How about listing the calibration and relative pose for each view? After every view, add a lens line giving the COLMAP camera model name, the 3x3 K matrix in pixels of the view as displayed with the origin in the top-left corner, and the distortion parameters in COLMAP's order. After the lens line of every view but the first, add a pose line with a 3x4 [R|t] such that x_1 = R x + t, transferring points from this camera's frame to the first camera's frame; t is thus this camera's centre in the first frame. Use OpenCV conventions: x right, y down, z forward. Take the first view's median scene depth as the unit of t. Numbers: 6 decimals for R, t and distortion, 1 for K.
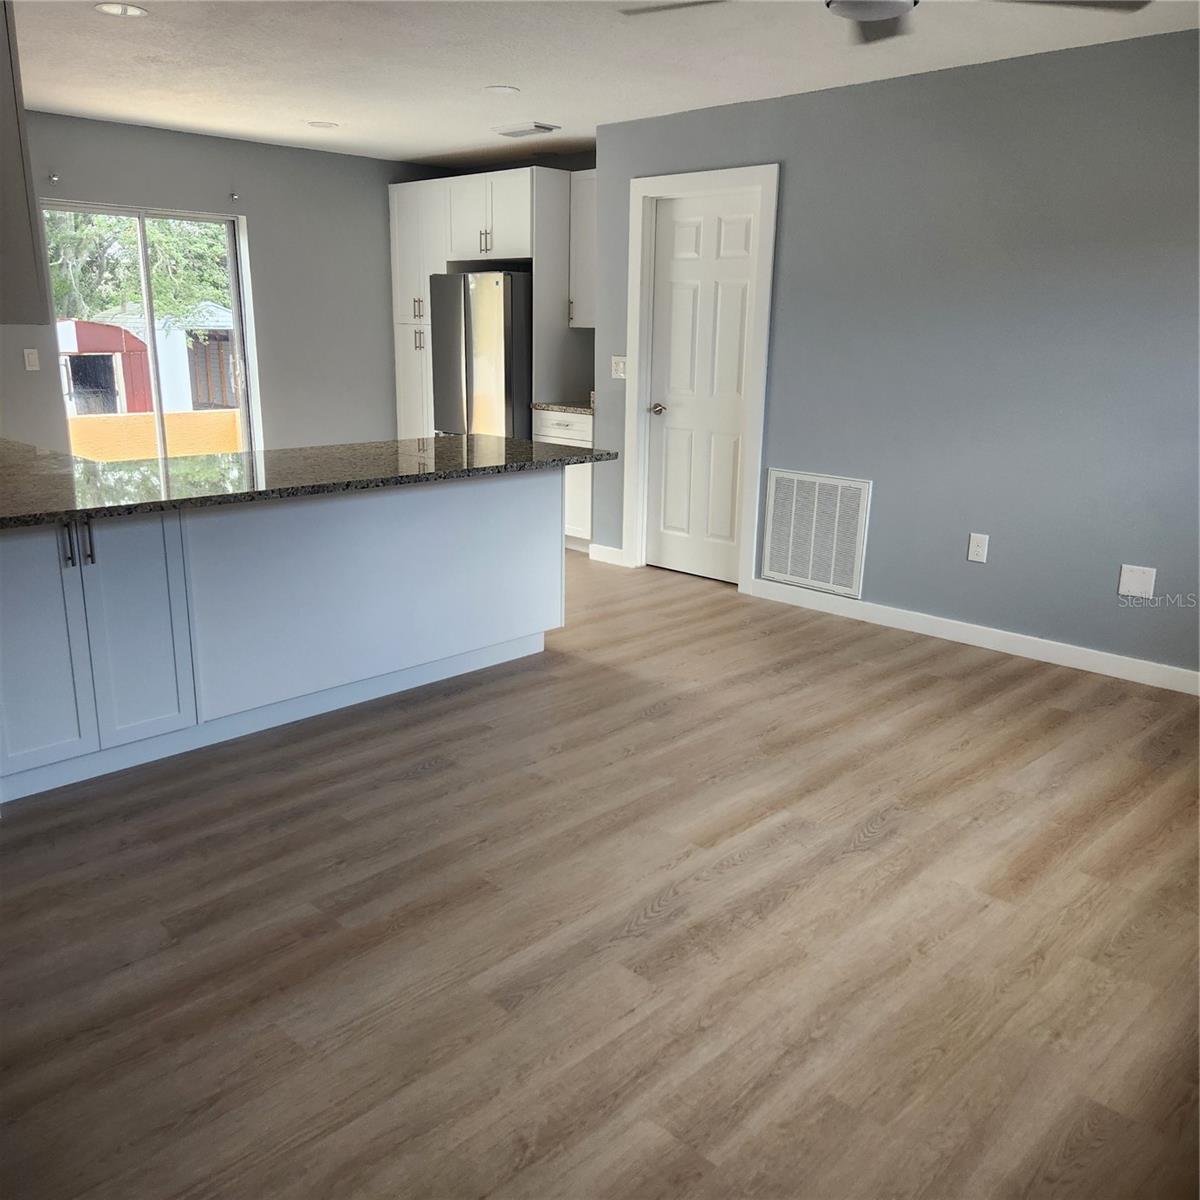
lens RADIAL K [[1073.5, 0, 604.0], [0, 1073.5, 588.1], [0, 0, 1]] dist [0.057038, -0.057701]
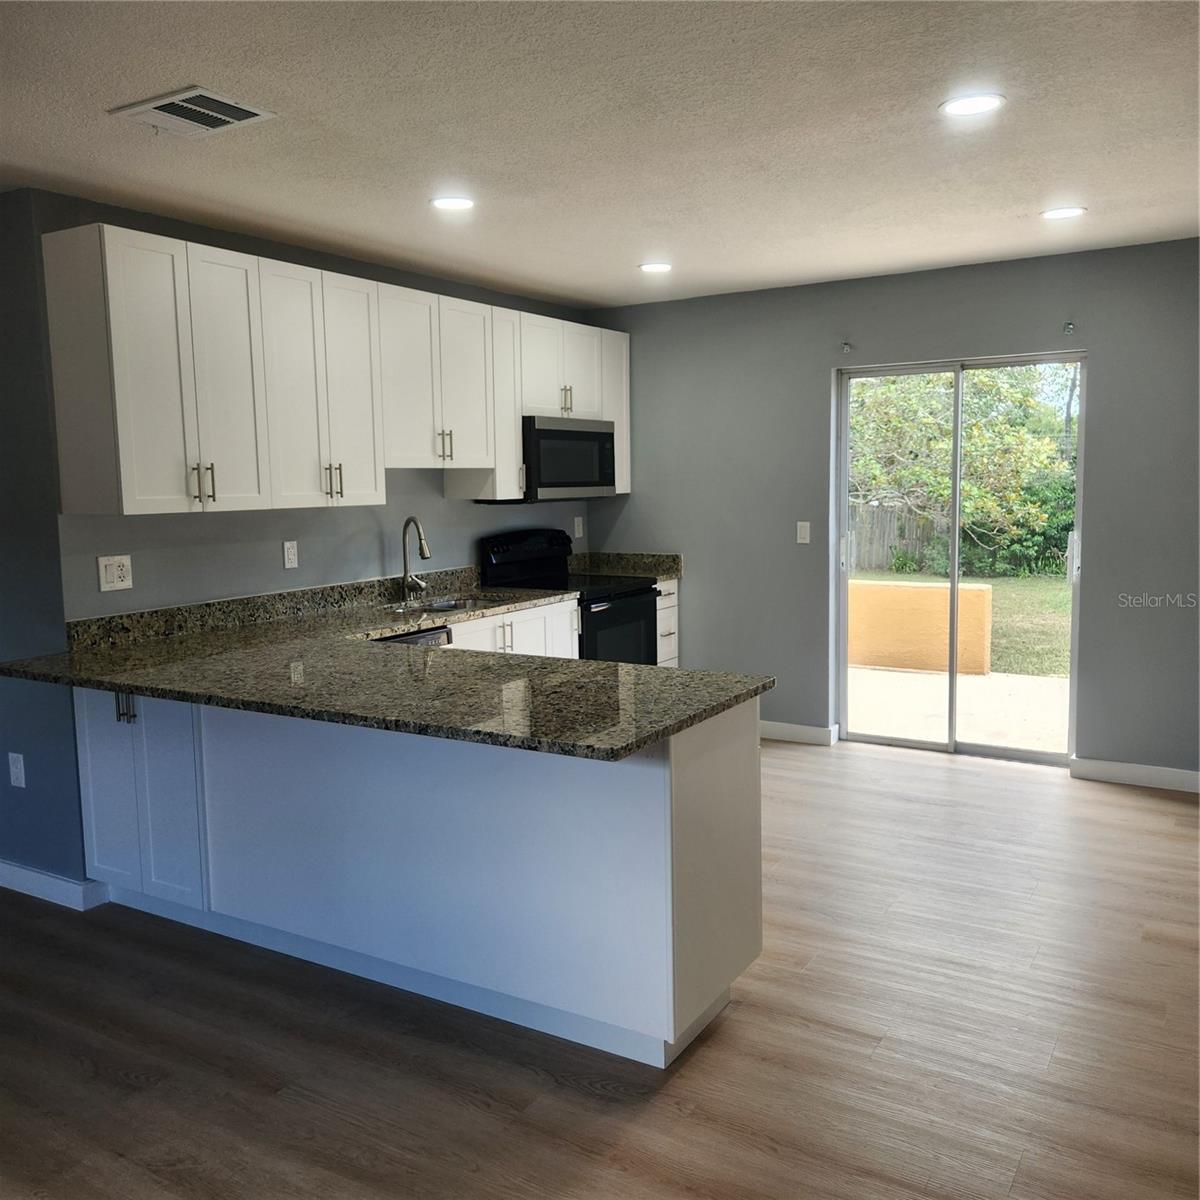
lens RADIAL K [[1073.5, 0, 604.0], [0, 1073.5, 588.1], [0, 0, 1]] dist [0.057038, -0.057701]
pose [[0.221468, 0.085465, -0.971415, 0.534920], [-0.215844, 0.975740, 0.036636, -0.231095], [0.950980, 0.201561, 0.234542, 0.897193]]
